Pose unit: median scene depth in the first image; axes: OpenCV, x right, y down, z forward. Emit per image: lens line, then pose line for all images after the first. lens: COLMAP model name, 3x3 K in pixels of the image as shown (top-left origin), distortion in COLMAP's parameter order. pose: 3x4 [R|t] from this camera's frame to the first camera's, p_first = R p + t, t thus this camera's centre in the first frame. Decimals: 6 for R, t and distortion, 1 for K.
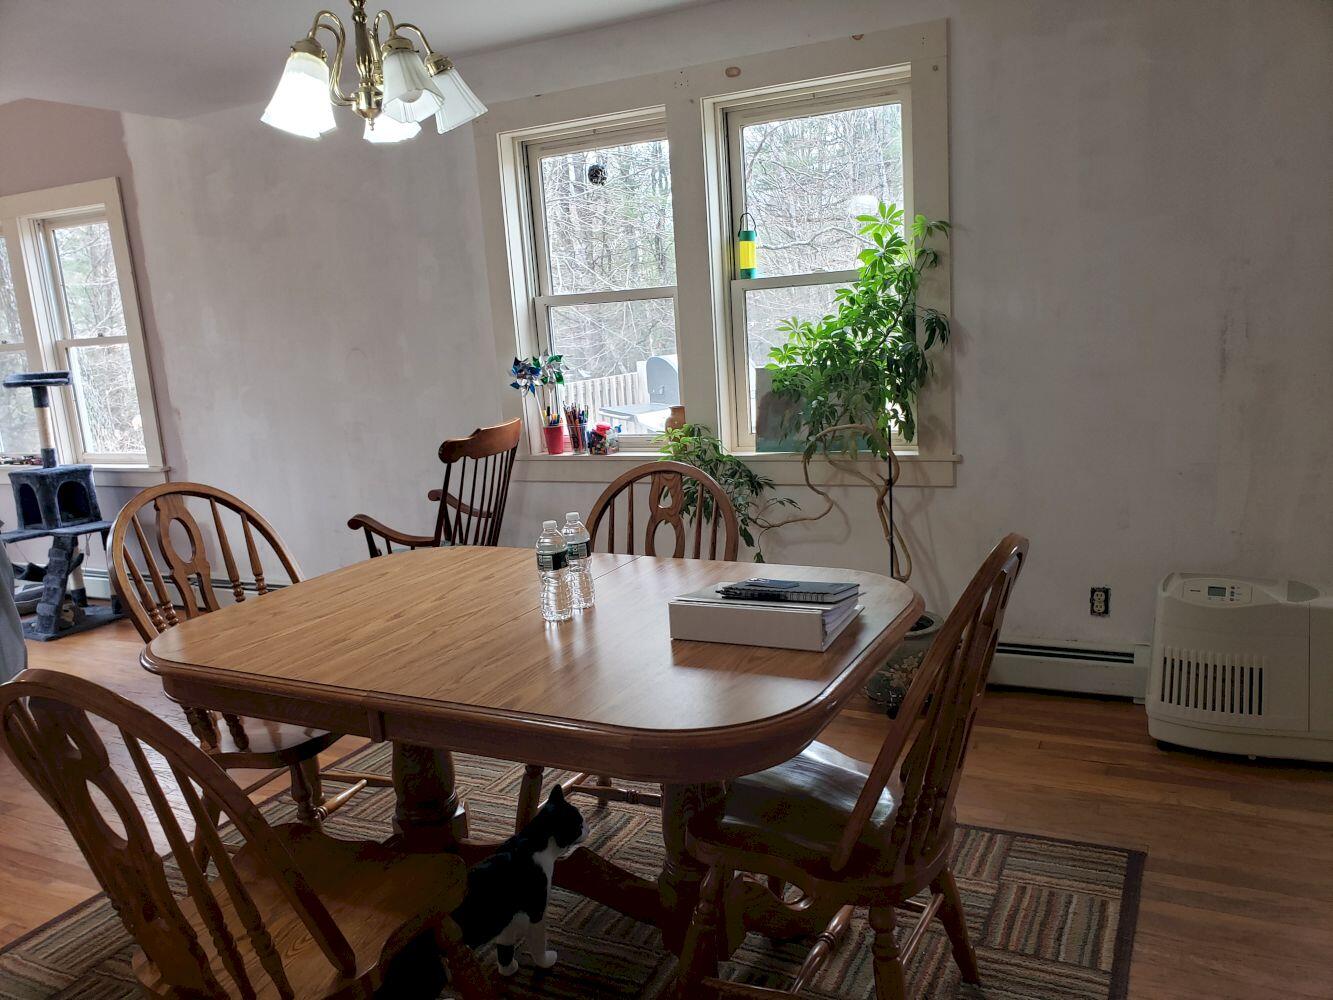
lens RADIAL K [[1032.0, 0, 660.8], [0, 1032.0, 492.5], [0, 0, 1]] dist [0.060415, -0.048310]
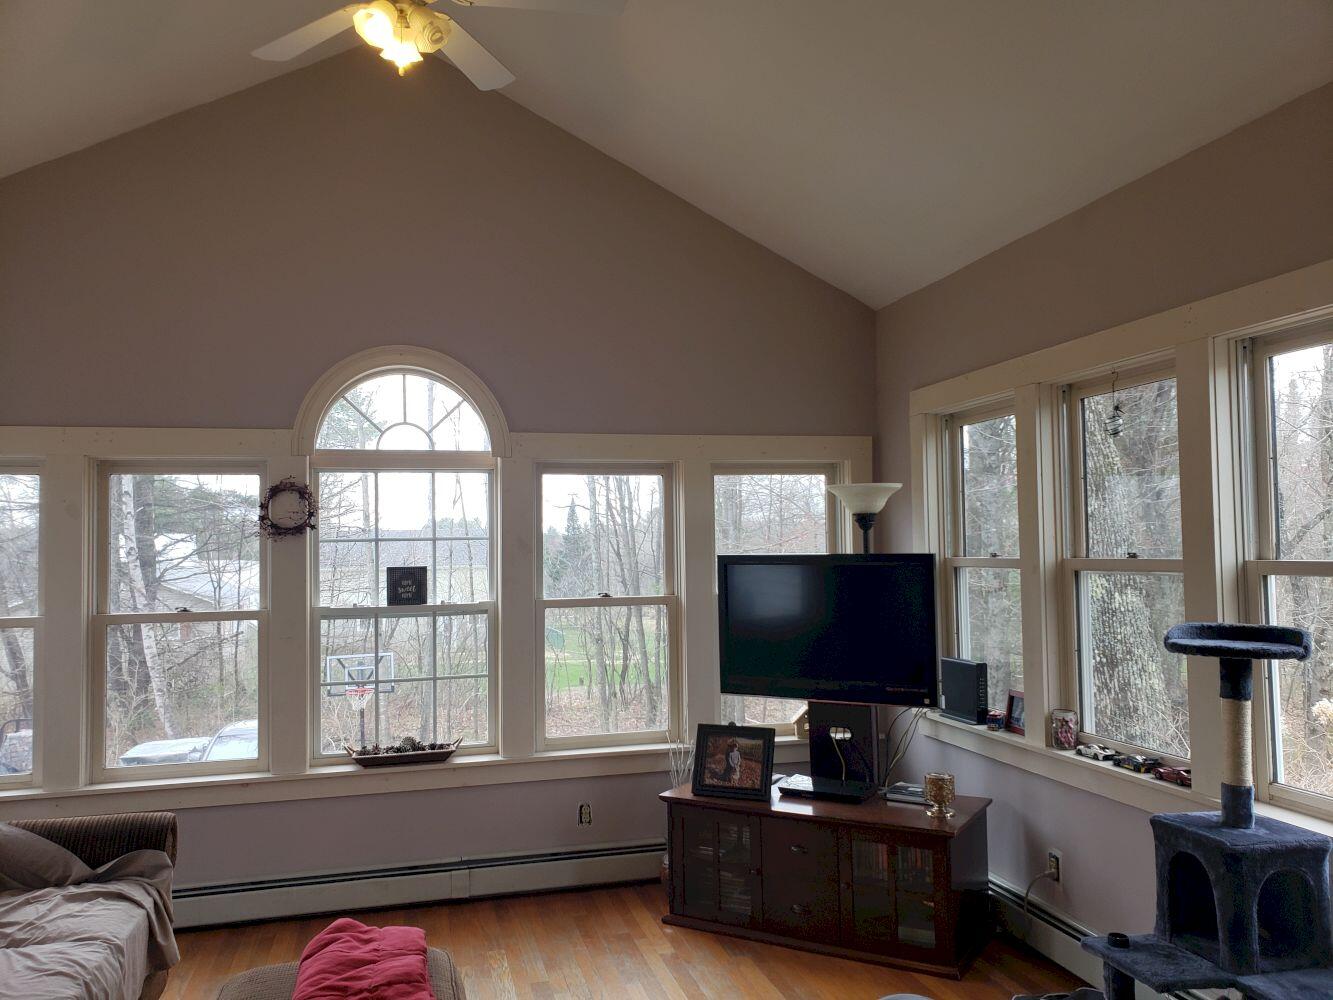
lens RADIAL K [[1034.3, 0, 666.5], [0, 1034.3, 500.0], [0, 0, 1]] dist [0.031027, -0.005186]
pose [[0.661535, 0.028040, -0.749389, -0.398290], [-0.163659, 0.980612, -0.107780, -0.074951], [0.731838, 0.193945, 0.653298, 0.463948]]
